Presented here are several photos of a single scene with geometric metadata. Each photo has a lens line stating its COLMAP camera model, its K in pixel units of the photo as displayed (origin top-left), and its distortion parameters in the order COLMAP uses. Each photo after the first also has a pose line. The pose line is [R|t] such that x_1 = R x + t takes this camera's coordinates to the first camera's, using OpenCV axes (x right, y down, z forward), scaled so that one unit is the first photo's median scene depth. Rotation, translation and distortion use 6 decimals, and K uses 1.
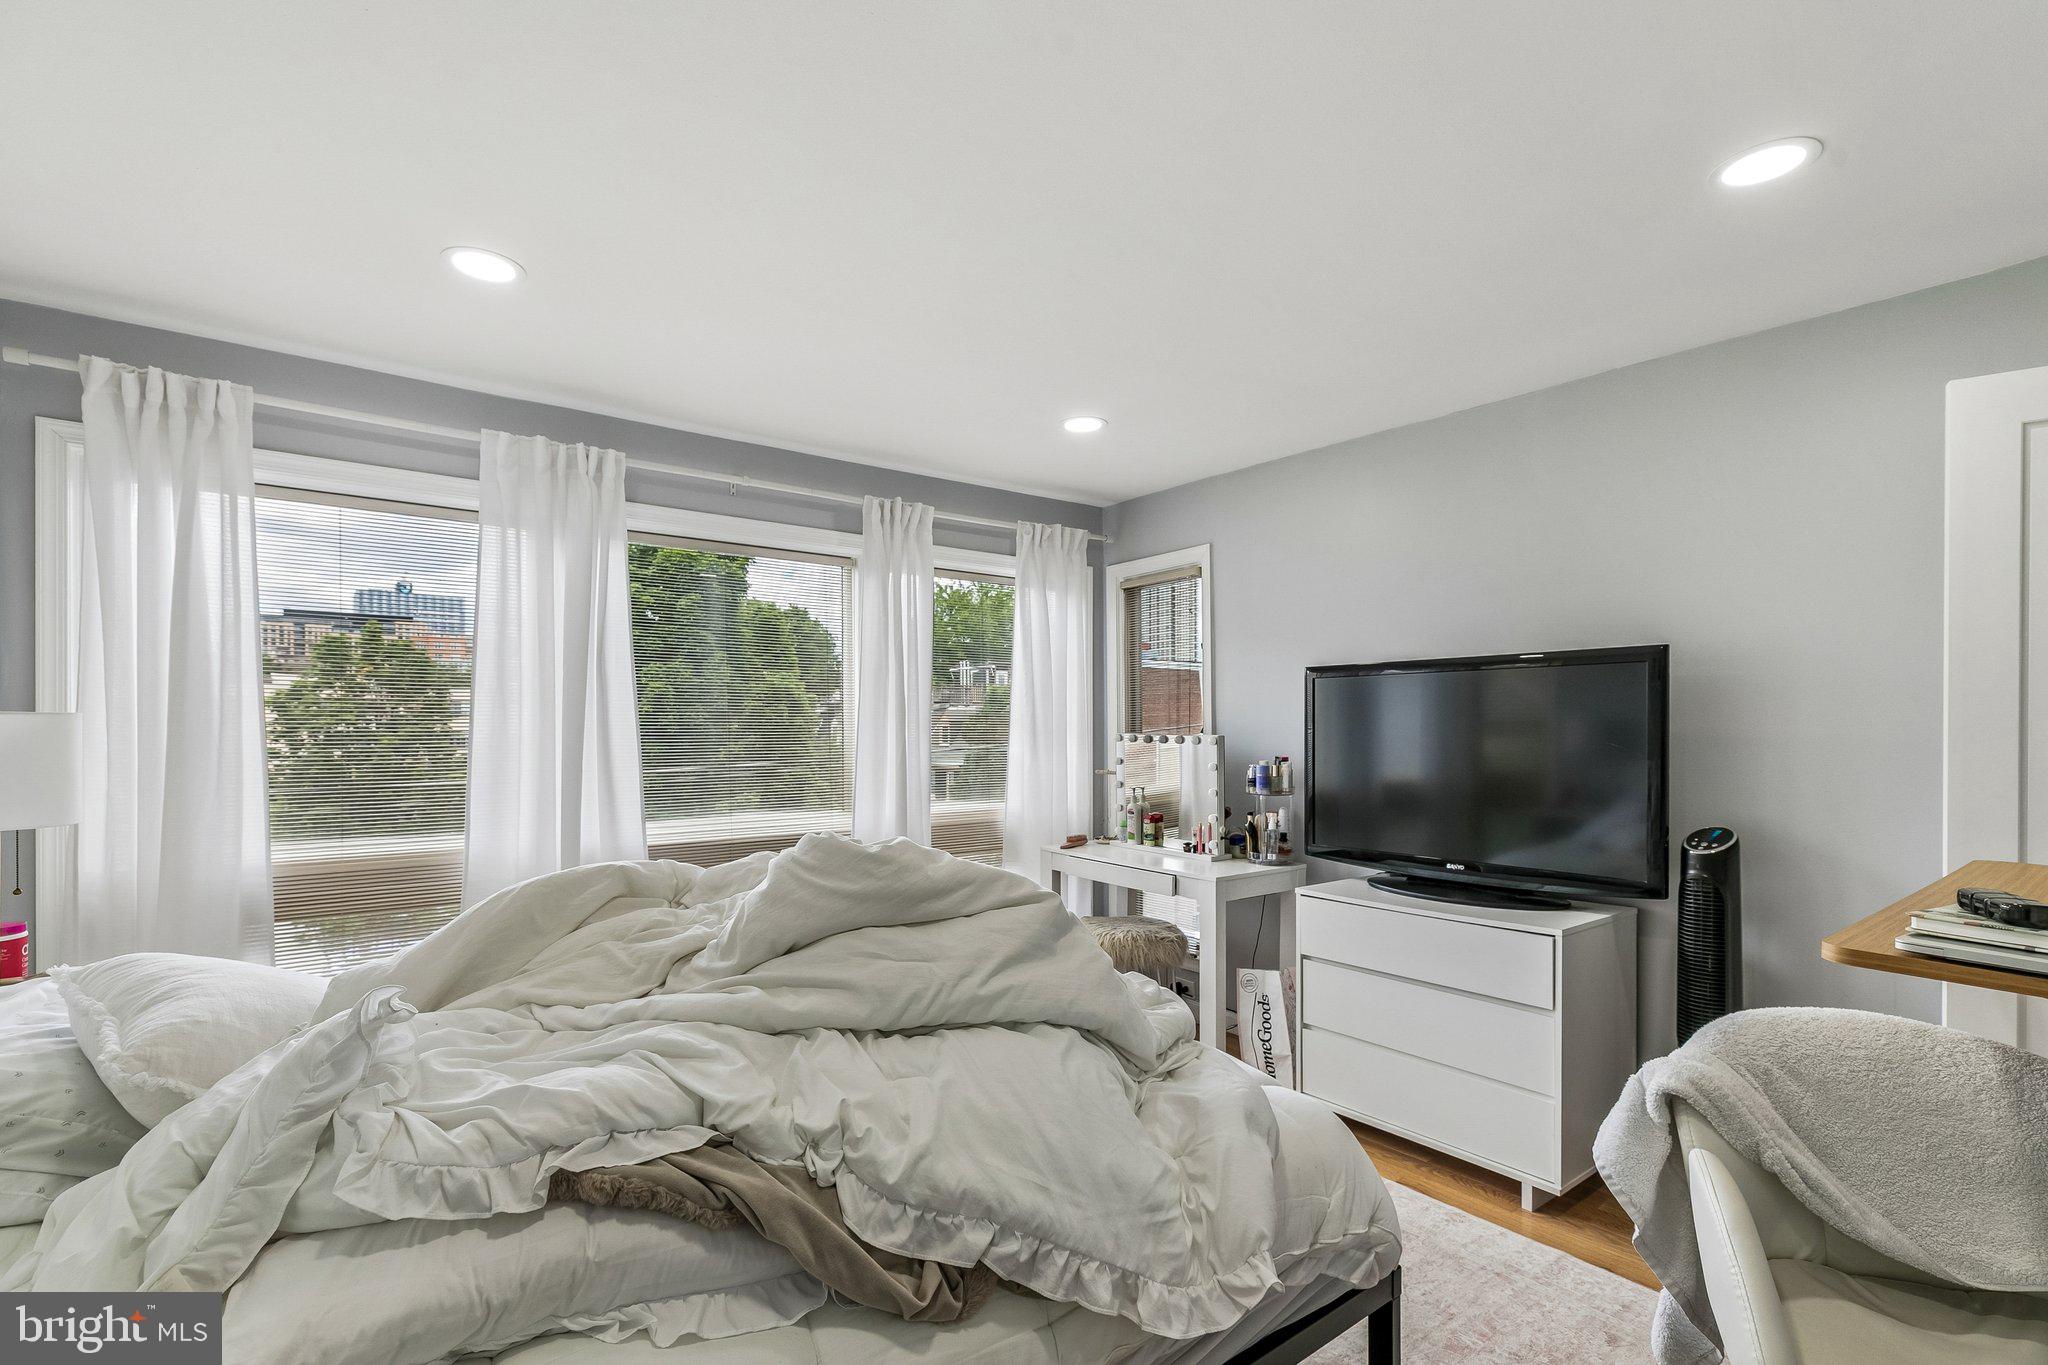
lens RADIAL K [[935.1, 0, 1004.2], [0, 935.1, 733.4], [0, 0, 1]] dist [0.007891, -0.002231]
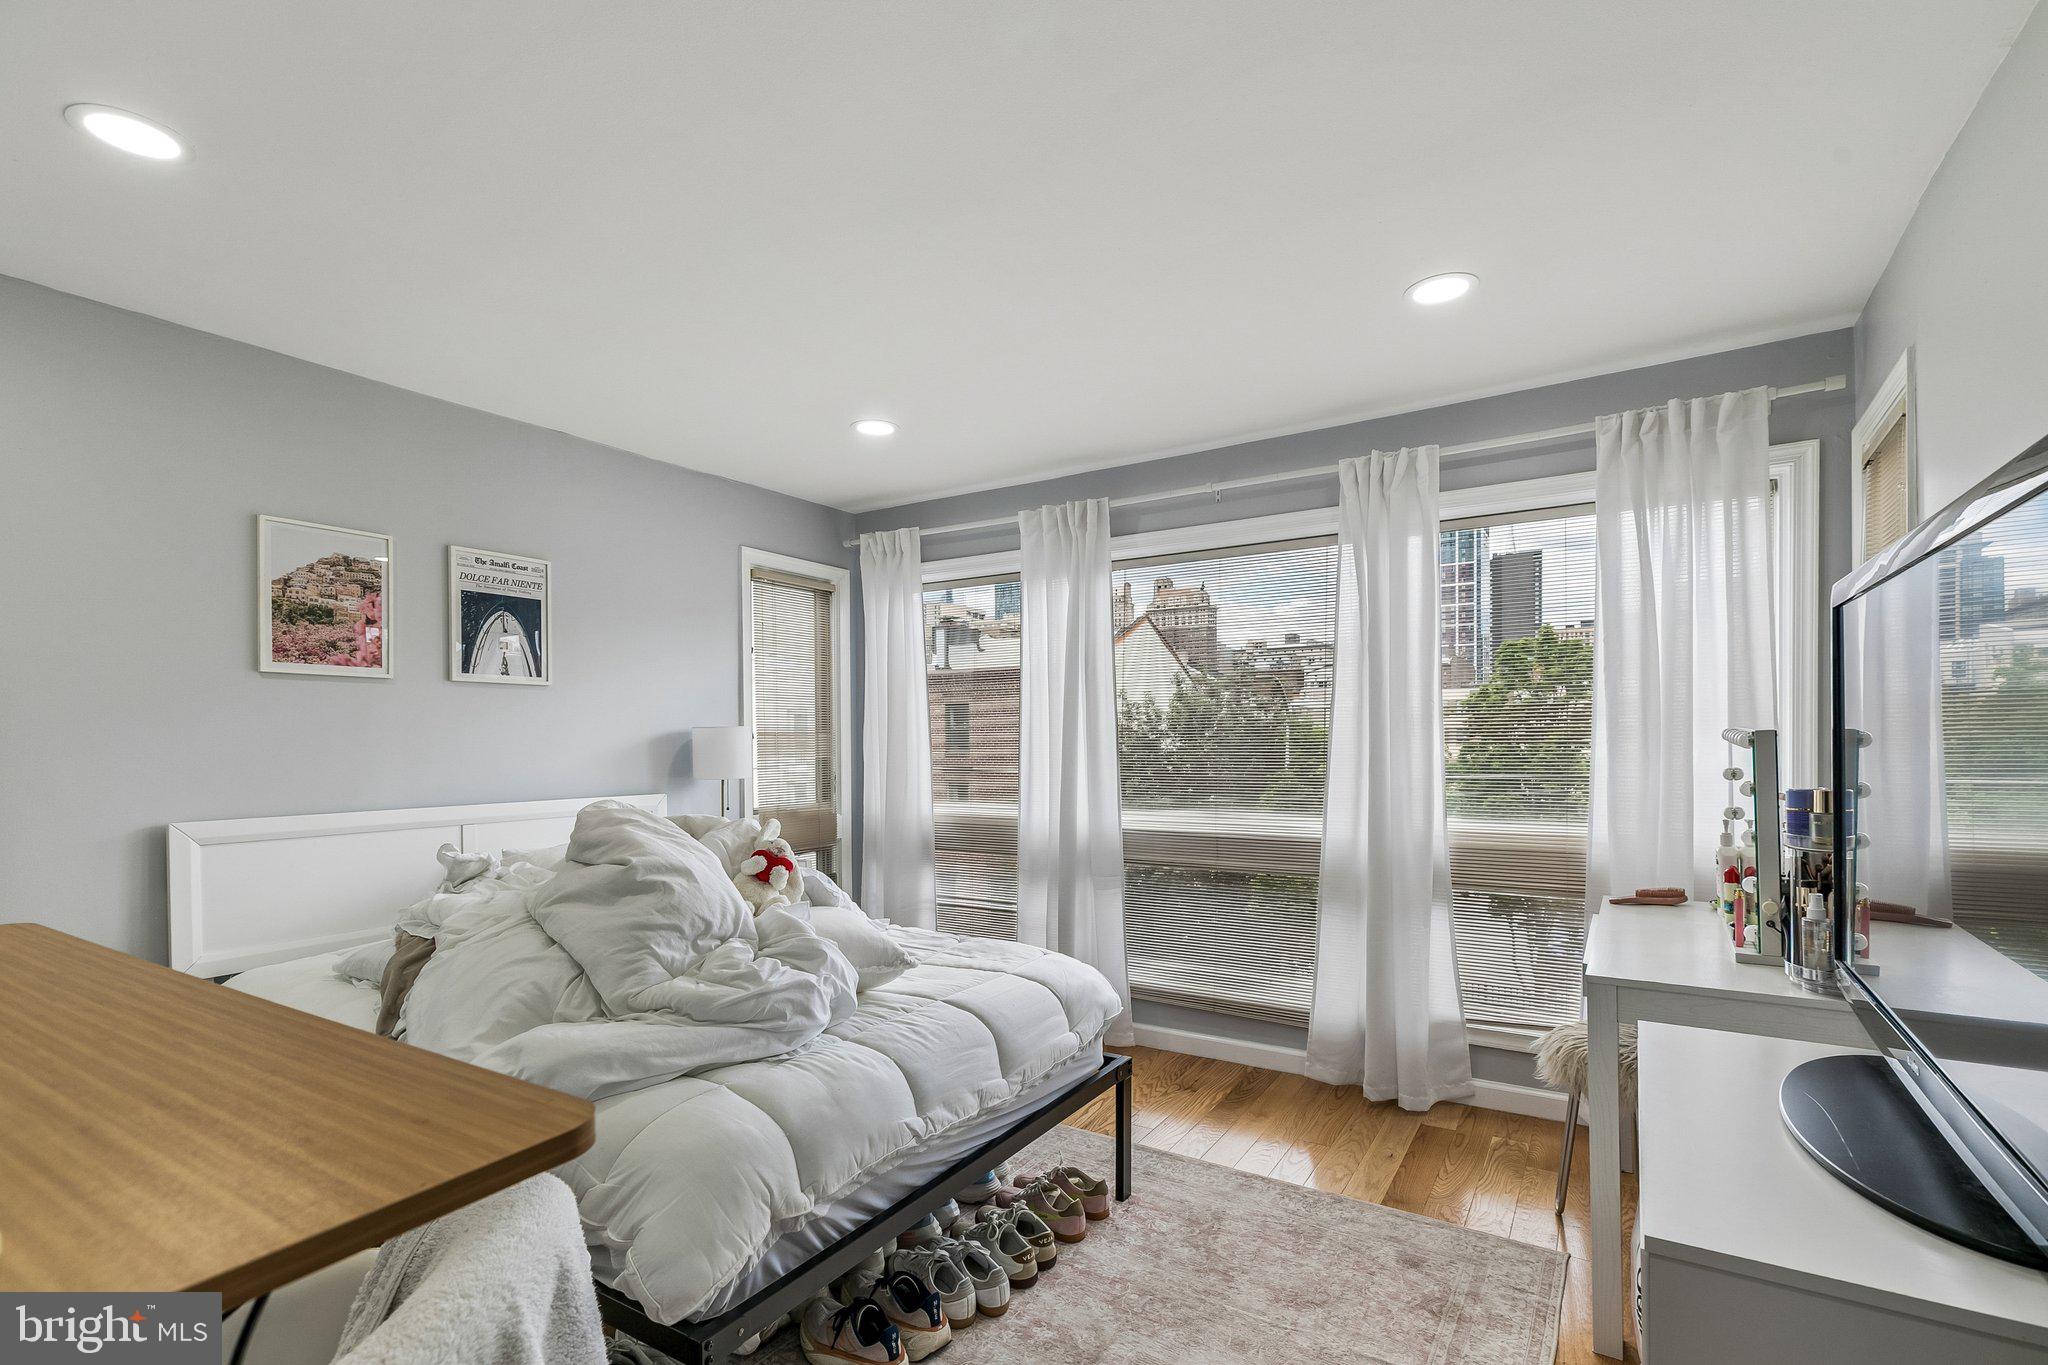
lens RADIAL K [[935.1, 0, 1051.6], [0, 935.1, 738.0], [0, 0, 1]] dist [0.007891, -0.002231]
pose [[0.374200, -0.002455, -0.927345, 0.577612], [0.012510, 0.999919, 0.002401, 0.003444], [0.927264, -0.012500, 0.374200, 0.416770]]
